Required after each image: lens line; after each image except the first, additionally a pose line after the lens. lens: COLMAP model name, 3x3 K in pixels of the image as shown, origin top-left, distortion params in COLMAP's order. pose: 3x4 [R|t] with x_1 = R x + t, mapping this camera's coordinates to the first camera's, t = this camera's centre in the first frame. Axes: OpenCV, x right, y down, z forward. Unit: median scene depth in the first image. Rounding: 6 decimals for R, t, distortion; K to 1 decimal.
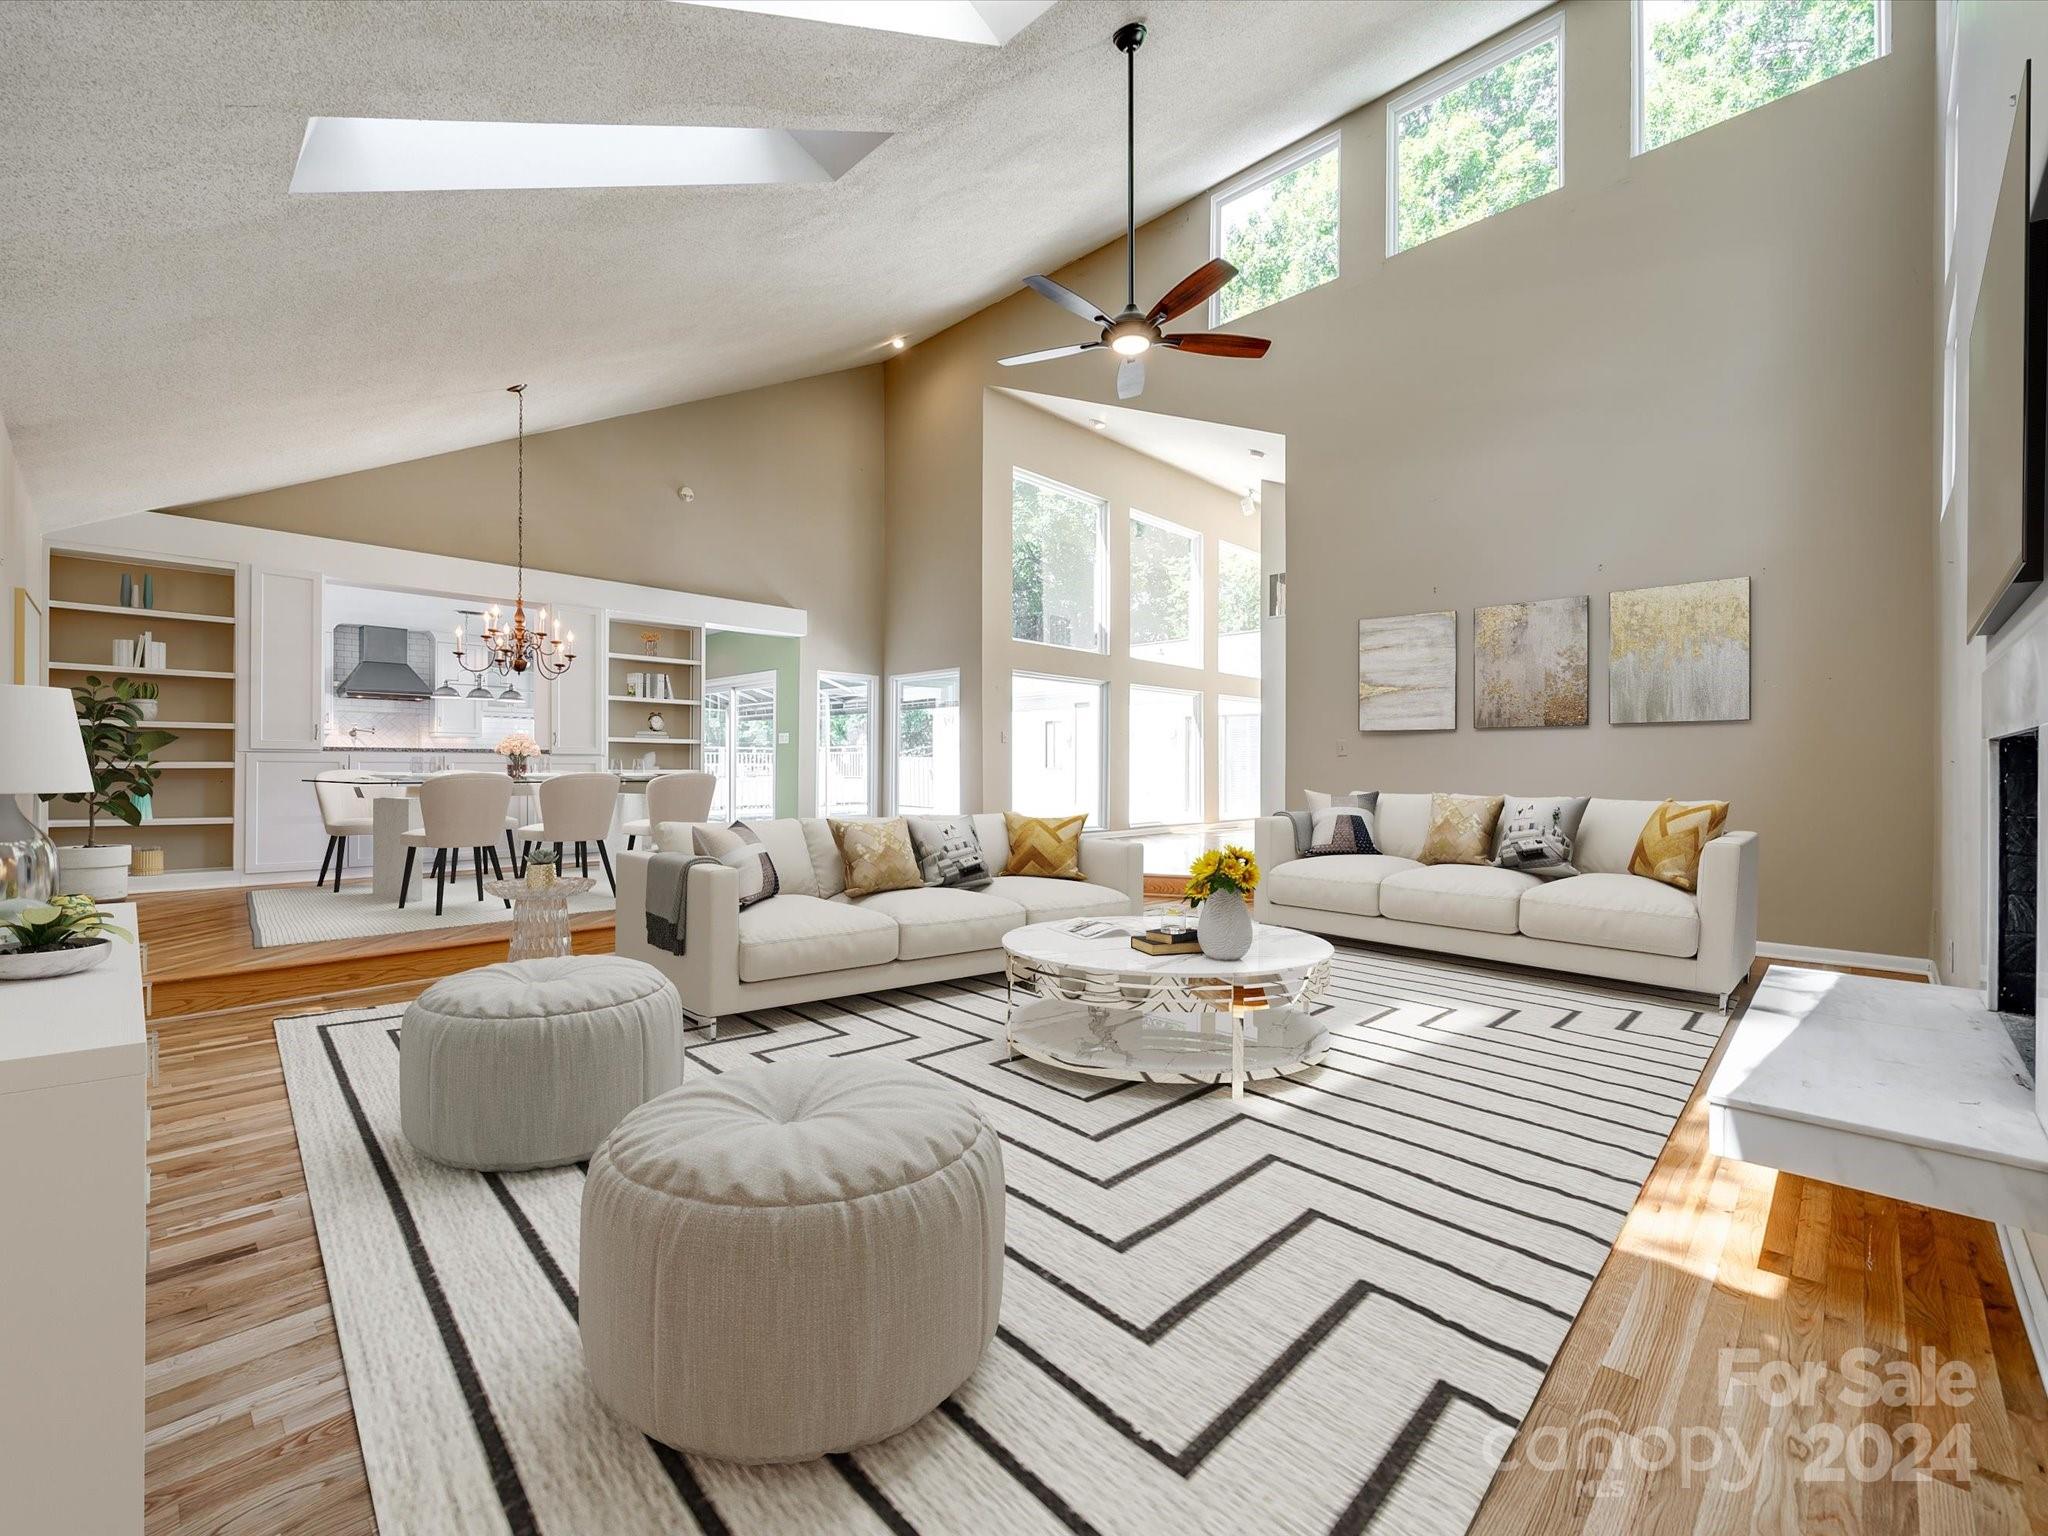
lens RADIAL K [[831.6, 0, 1026.5], [0, 831.6, 766.0], [0, 0, 1]] dist [-0.001054, -0.000032]
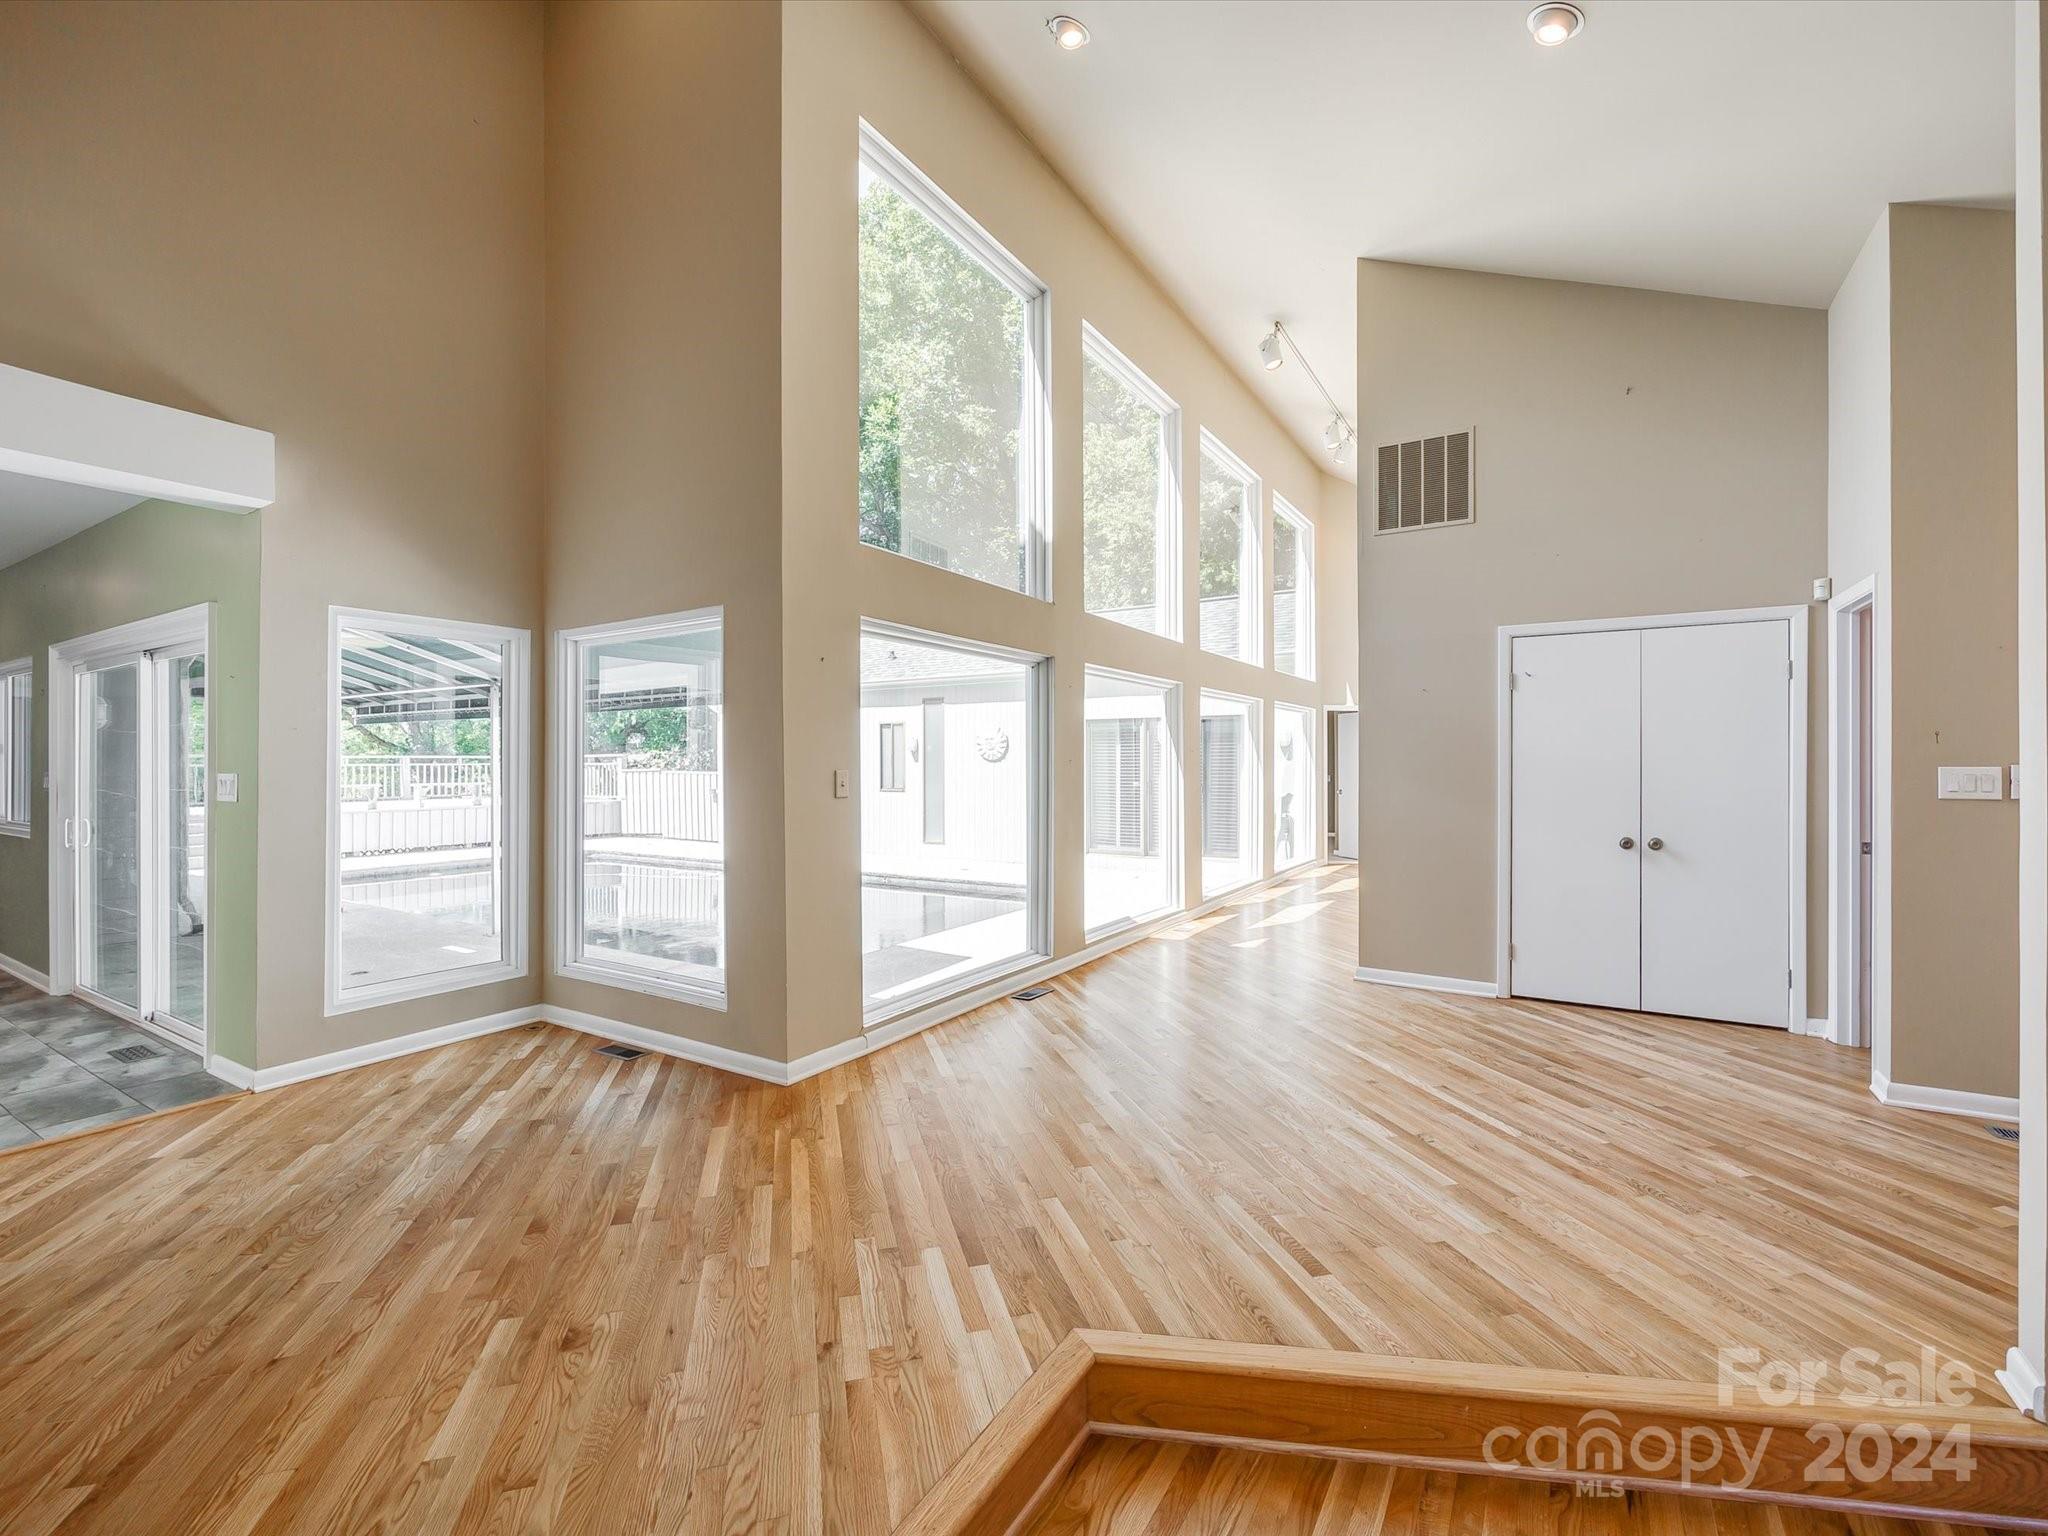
lens RADIAL K [[831.6, 0, 1015.9], [0, 831.6, 767.0], [0, 0, 1]] dist [-0.001054, -0.000032]
pose [[0.979814, -0.009919, 0.199665, -0.020019], [0.009508, 0.999950, 0.003016, -0.036665], [-0.199685, -0.001057, 0.979860, 0.532459]]
